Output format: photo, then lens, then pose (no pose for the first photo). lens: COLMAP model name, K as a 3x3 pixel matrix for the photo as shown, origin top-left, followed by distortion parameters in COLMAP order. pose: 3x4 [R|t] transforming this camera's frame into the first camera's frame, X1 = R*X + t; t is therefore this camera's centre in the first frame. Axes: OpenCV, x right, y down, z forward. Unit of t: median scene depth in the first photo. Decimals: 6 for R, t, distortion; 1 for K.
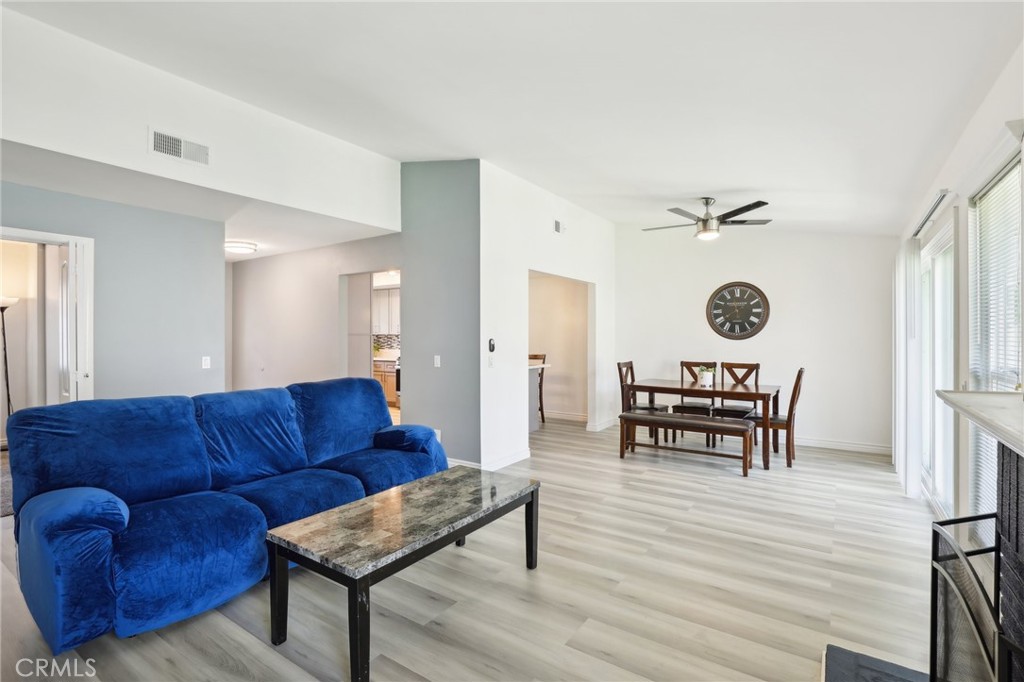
lens RADIAL K [[486.8, 0, 509.3], [0, 486.8, 335.9], [0, 0, 1]] dist [-0.002676, -0.000464]
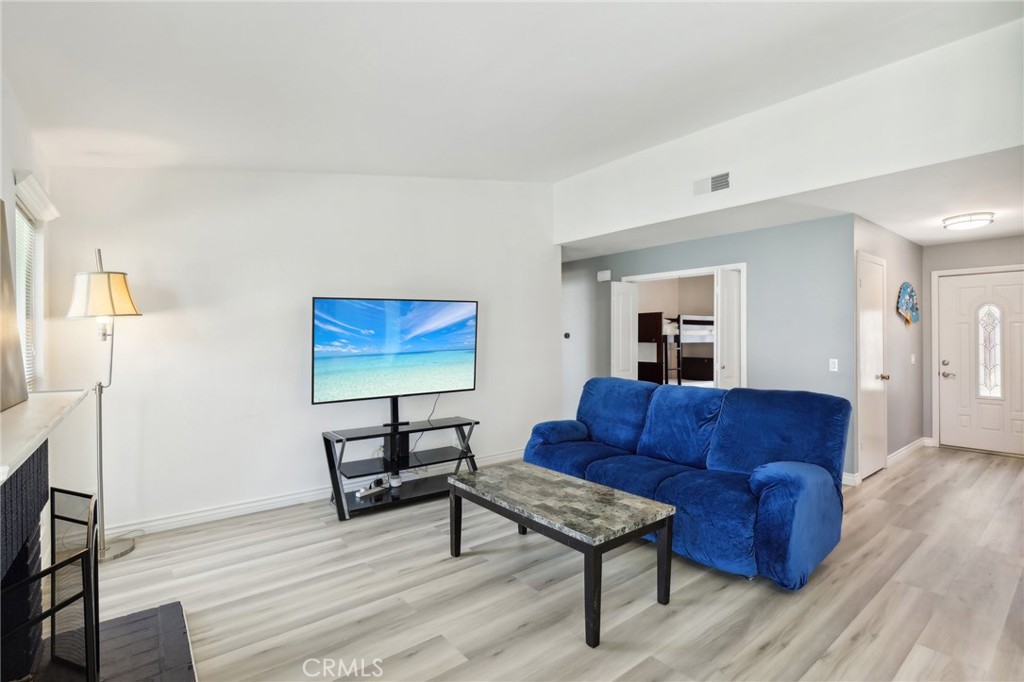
lens RADIAL K [[486.8, 0, 516.0], [0, 486.8, 344.9], [0, 0, 1]] dist [-0.002676, -0.000464]
pose [[-0.286906, 0.017789, -0.957794, 0.889715], [0.003469, 0.999840, 0.017531, -0.011542], [0.957952, 0.001708, -0.286922, 1.217261]]
